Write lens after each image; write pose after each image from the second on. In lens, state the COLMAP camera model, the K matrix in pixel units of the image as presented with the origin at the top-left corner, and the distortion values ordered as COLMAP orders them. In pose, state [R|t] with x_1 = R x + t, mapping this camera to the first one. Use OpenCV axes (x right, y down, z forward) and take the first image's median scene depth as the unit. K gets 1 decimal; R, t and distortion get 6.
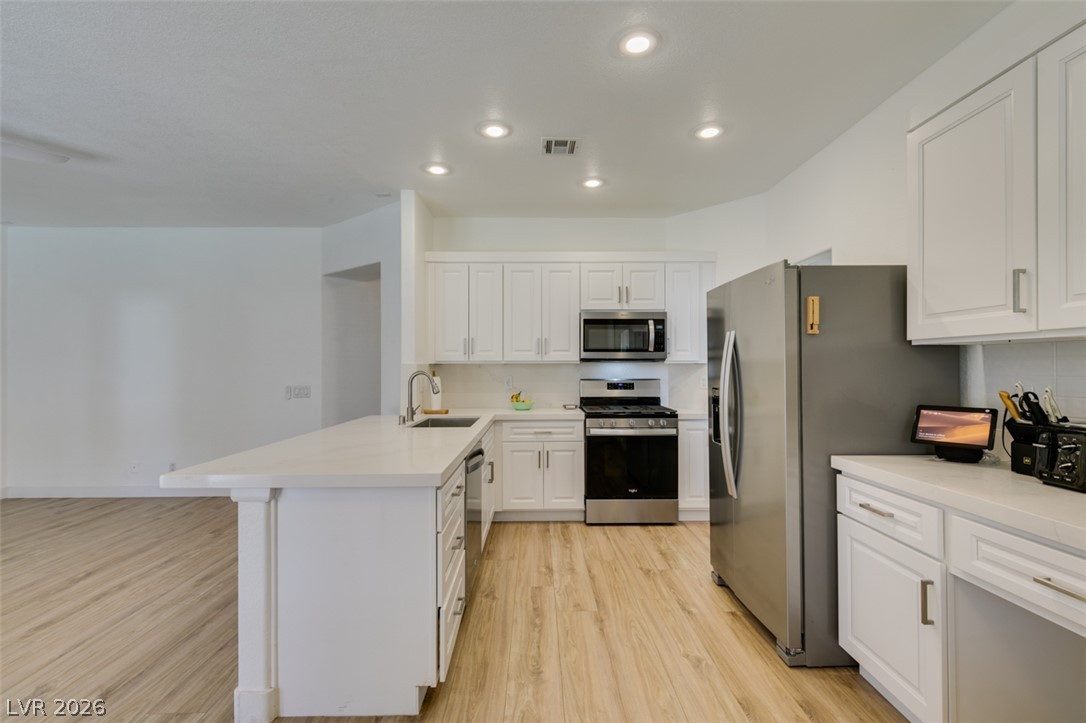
lens RADIAL K [[485.3, 0, 541.2], [0, 485.3, 364.6], [0, 0, 1]] dist [0.002269, -0.000269]
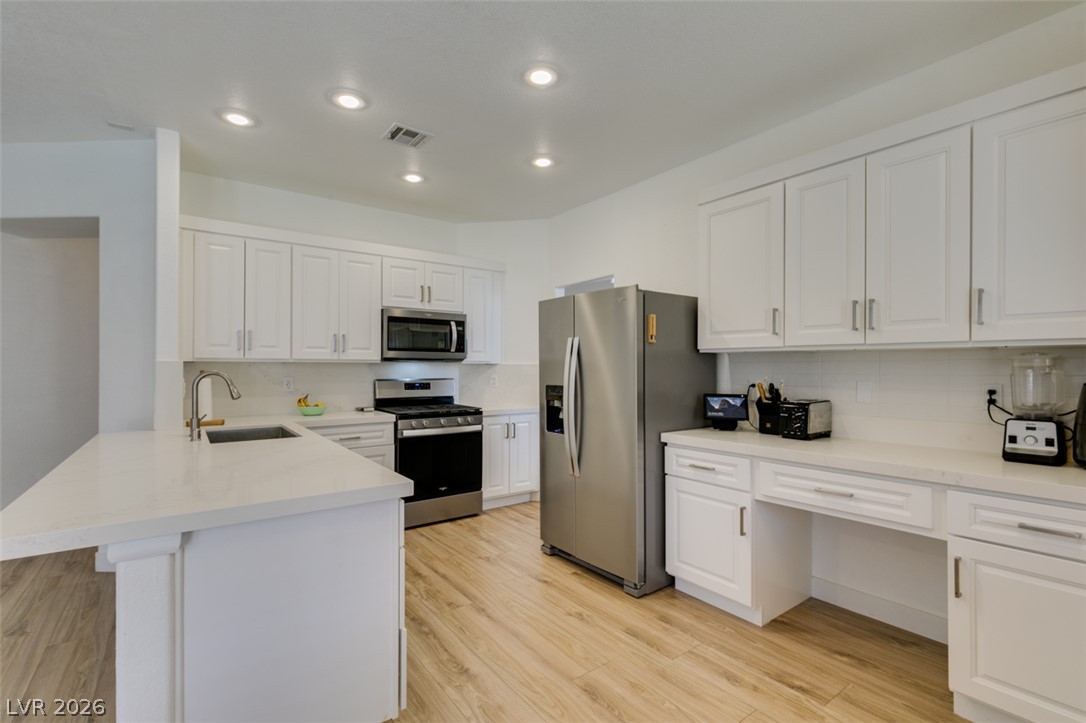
lens RADIAL K [[491.3, 0, 541.2], [0, 491.3, 365.2], [0, 0, 1]] dist [-0.000214, -0.001377]
pose [[0.811333, 0.007158, 0.584541, -0.291853], [-0.007544, 0.999970, -0.001774, 0.002355], [-0.584536, -0.002971, 0.811362, 0.053622]]
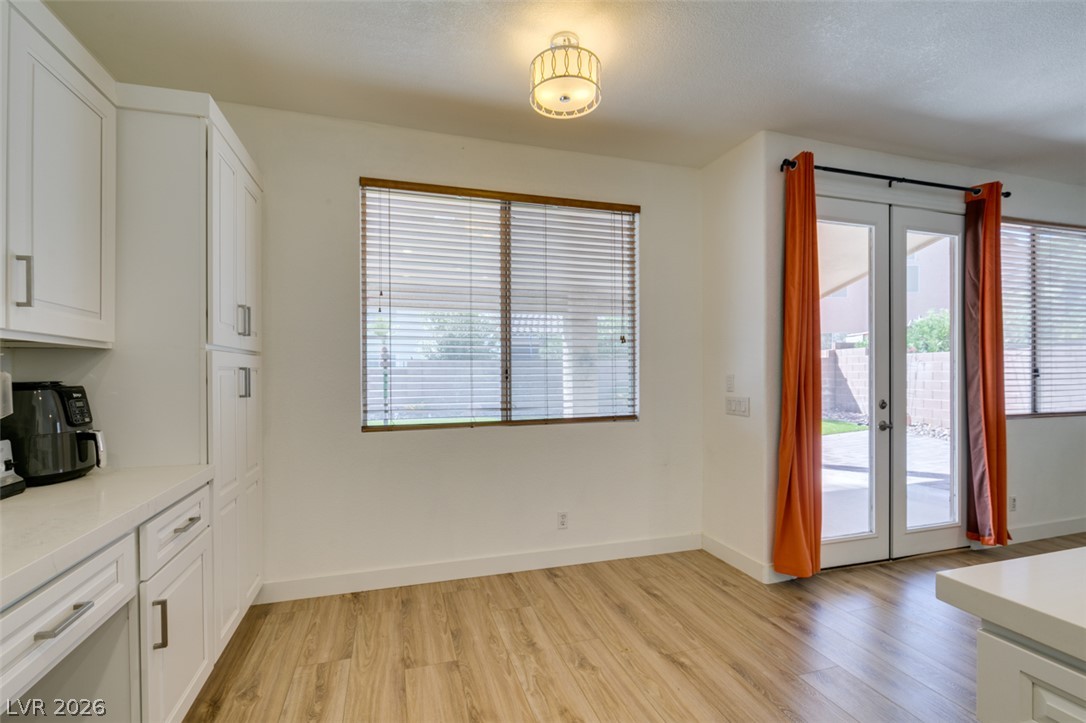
lens RADIAL K [[489.5, 0, 540.7], [0, 489.5, 372.9], [0, 0, 1]] dist [-0.002485, -0.000516]
pose [[-0.958958, 0.006692, -0.283471, 0.171857], [0.008342, 0.999955, -0.004613, 0.008825], [0.283427, -0.006789, -0.958970, 0.716971]]
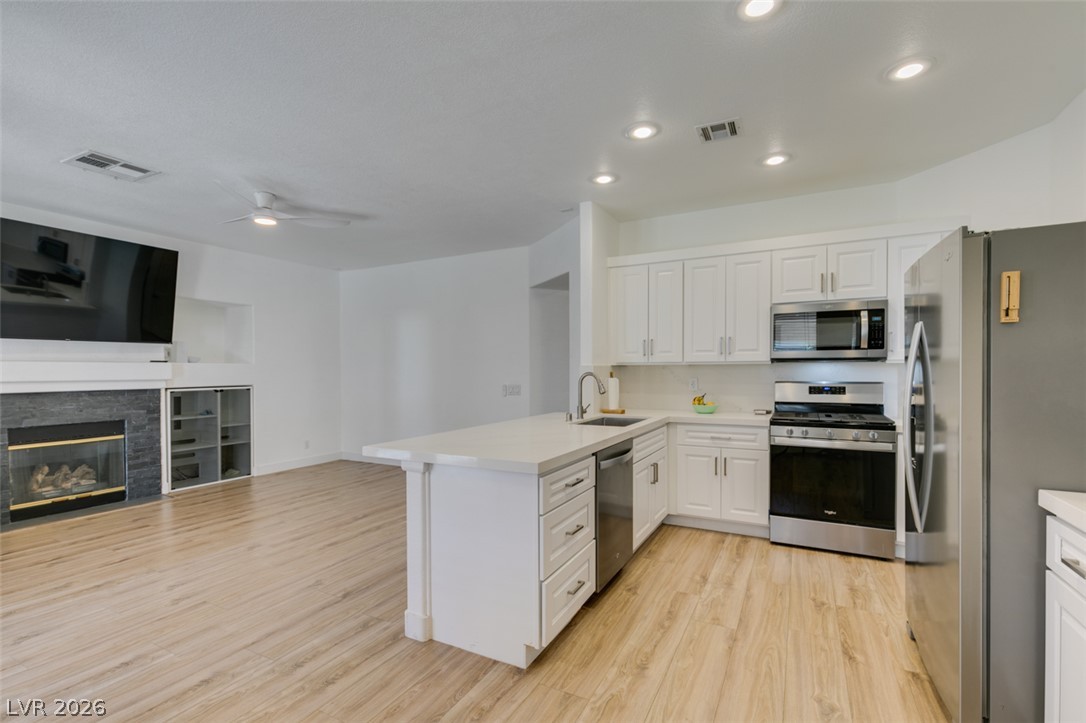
lens RADIAL K [[490.9, 0, 541.5], [0, 490.9, 376.6], [0, 0, 1]] dist [0.001156, 0.000648]
pose [[0.878941, 0.005131, -0.476904, 0.180906], [0.005446, 0.999769, 0.020793, -0.000261], [0.476900, -0.020873, 0.878710, 0.001776]]
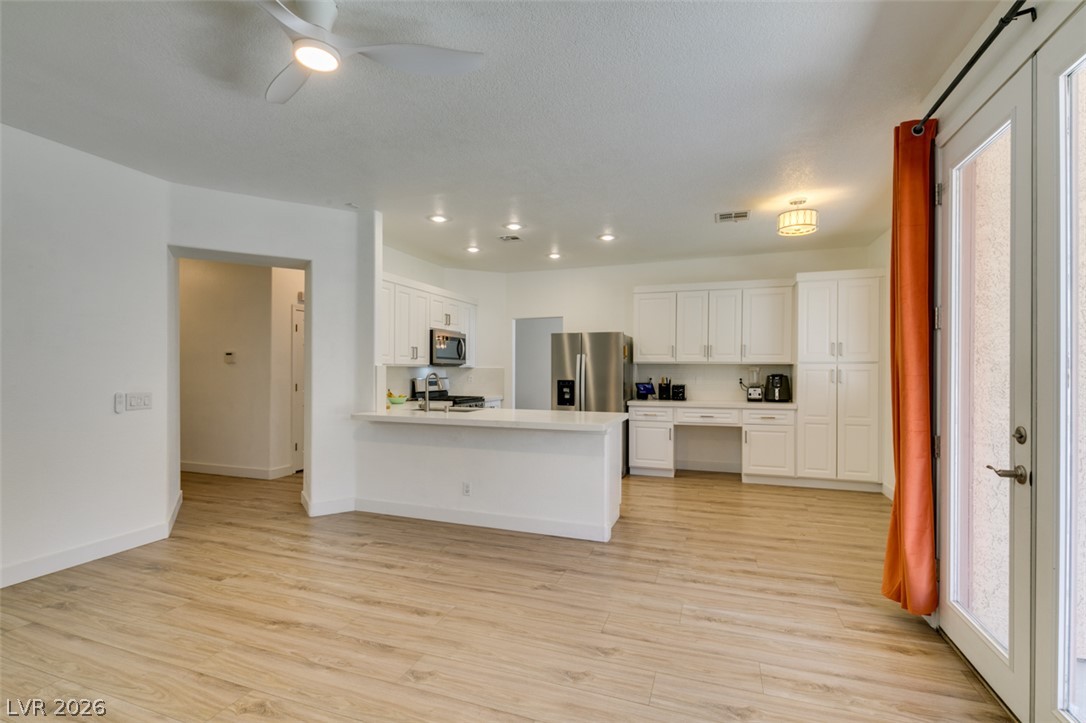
lens RADIAL K [[487.8, 0, 541.2], [0, 487.8, 369.7], [0, 0, 1]] dist [0.002651, -0.000943]
pose [[0.353263, 0.006144, 0.935504, -1.411404], [-0.010047, 0.999946, -0.002774, 0.008298], [-0.935470, -0.008419, 0.353305, 0.282331]]
